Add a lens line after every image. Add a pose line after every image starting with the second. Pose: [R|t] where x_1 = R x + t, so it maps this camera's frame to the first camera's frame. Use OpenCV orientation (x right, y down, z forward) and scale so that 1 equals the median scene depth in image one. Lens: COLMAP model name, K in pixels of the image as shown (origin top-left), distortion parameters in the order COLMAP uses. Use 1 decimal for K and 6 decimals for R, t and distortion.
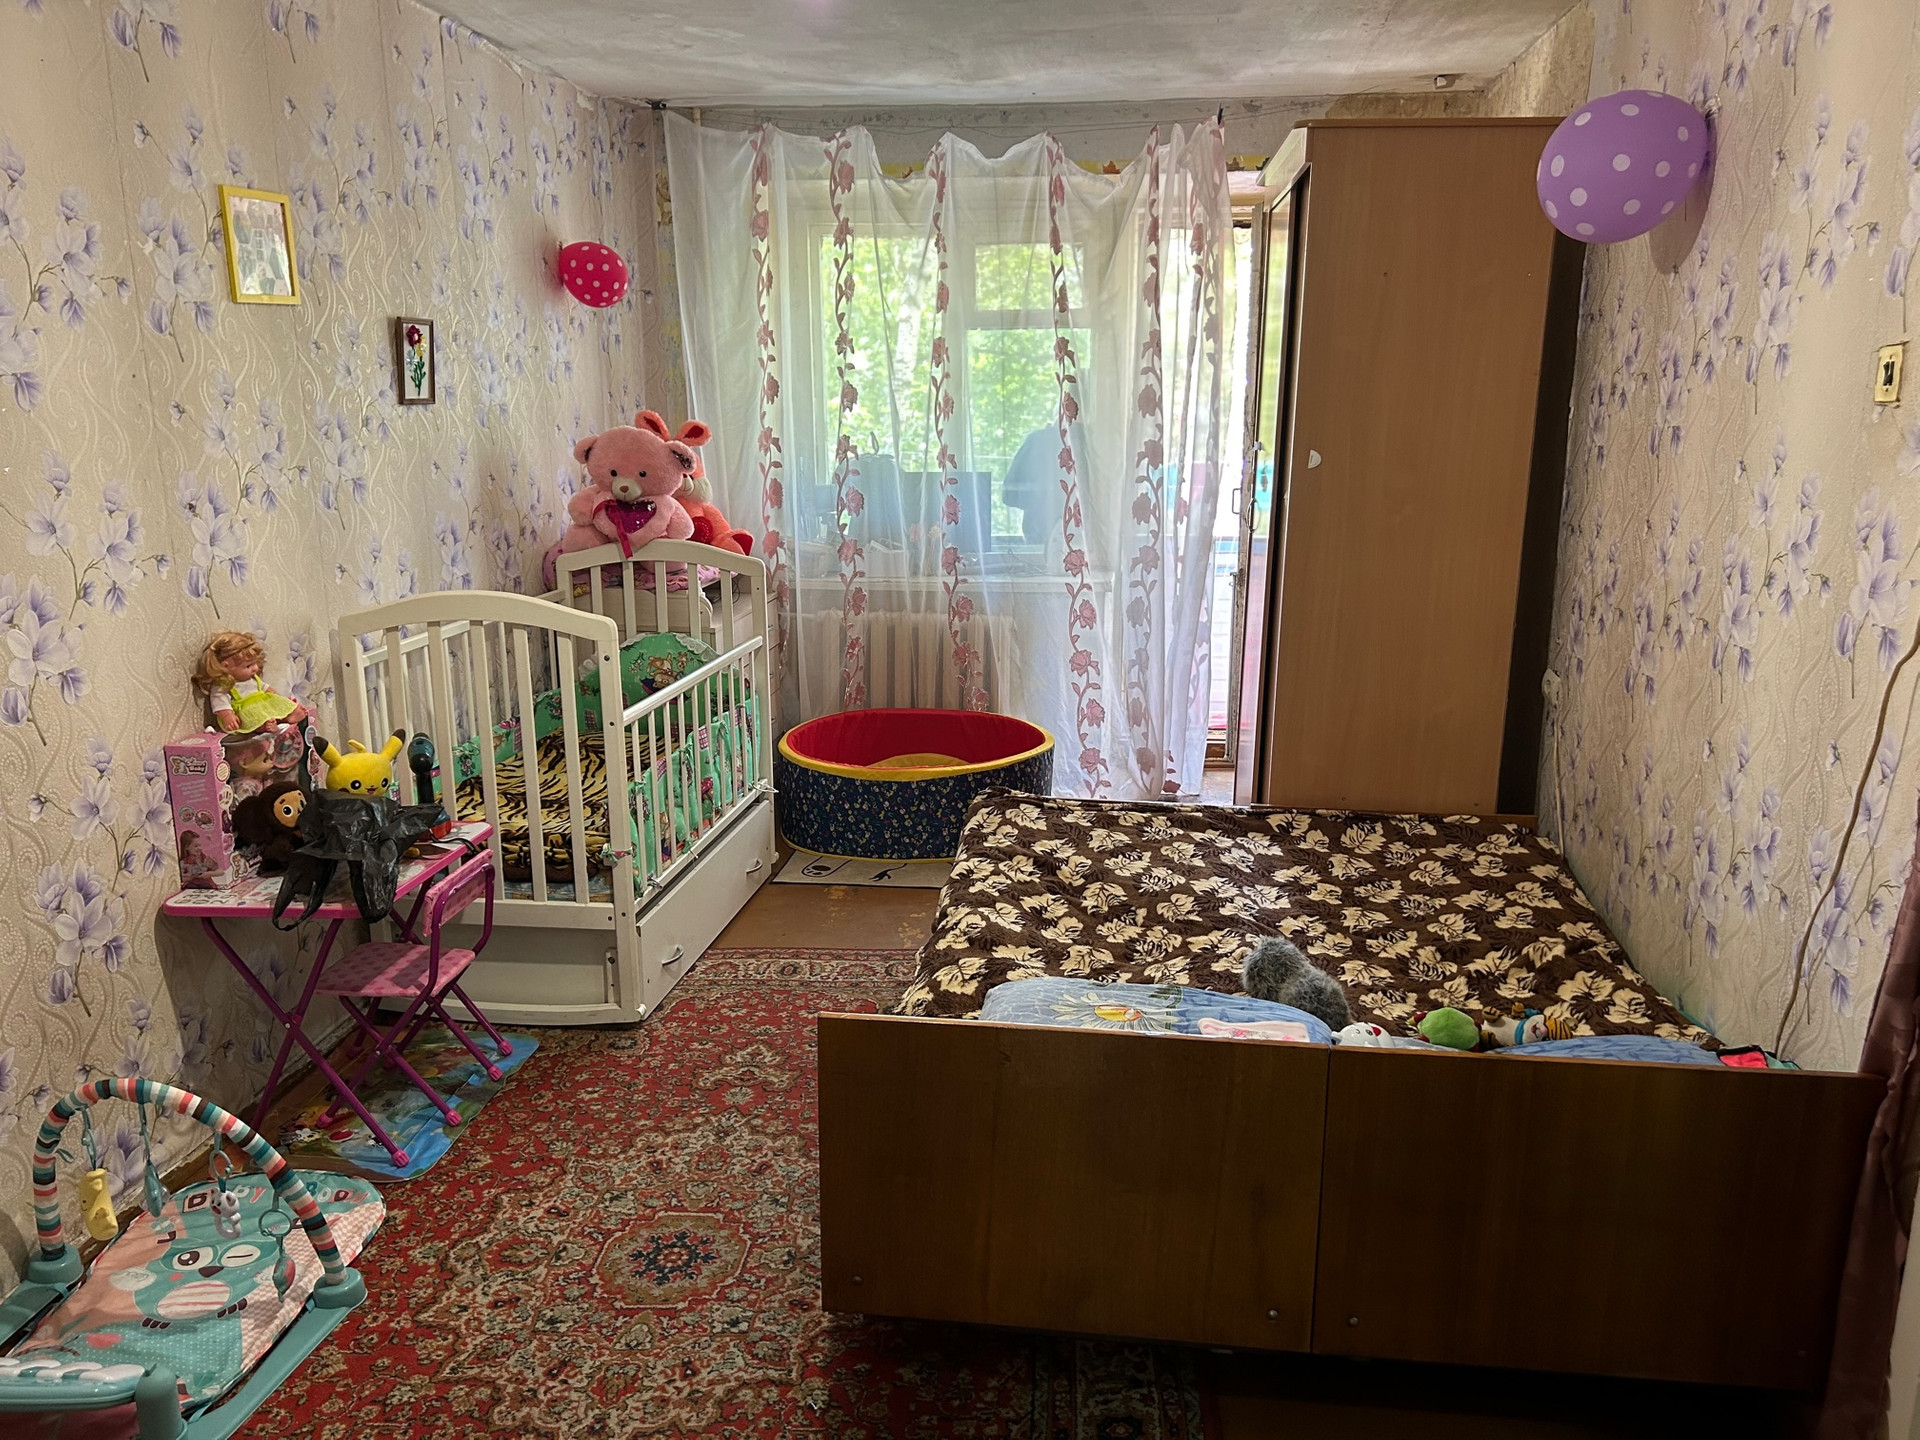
lens RADIAL K [[1458.1, 0, 920.4], [0, 1458.1, 707.4], [0, 0, 1]] dist [0.047882, -0.007269]
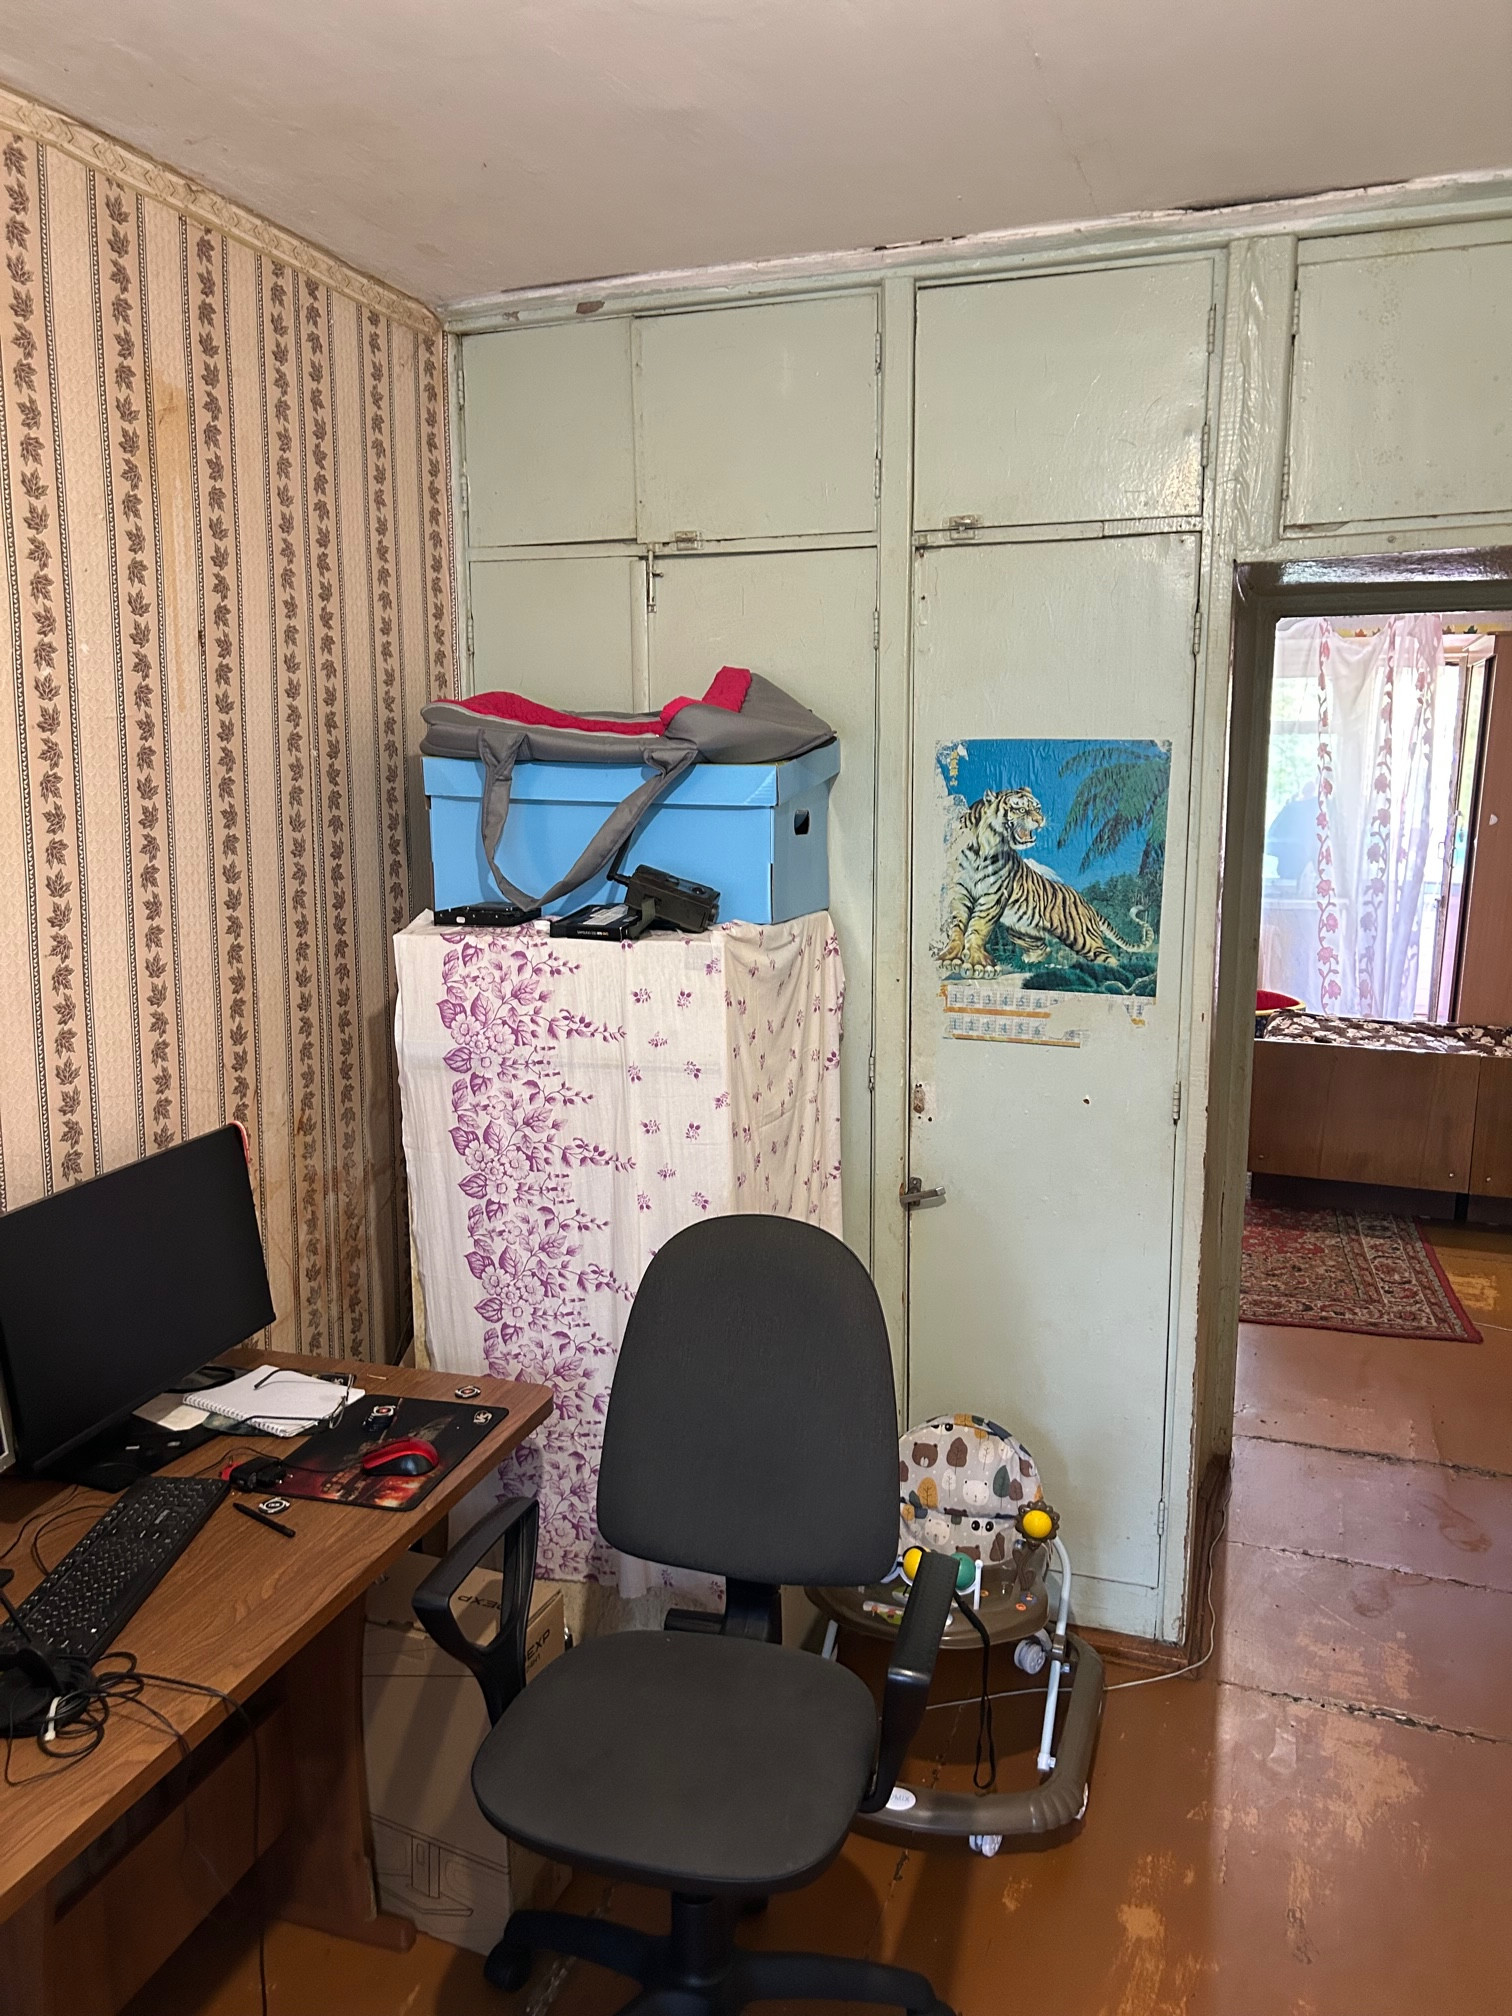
lens RADIAL K [[1531.0, 0, 764.6], [0, 1531.0, 1003.7], [0, 0, 1]] dist [0.047882, -0.007269]
pose [[0.980600, 0.044305, -0.190946, -0.154771], [-0.054850, 0.997227, -0.050296, 0.133628], [0.188188, 0.059793, 0.980311, -0.675068]]
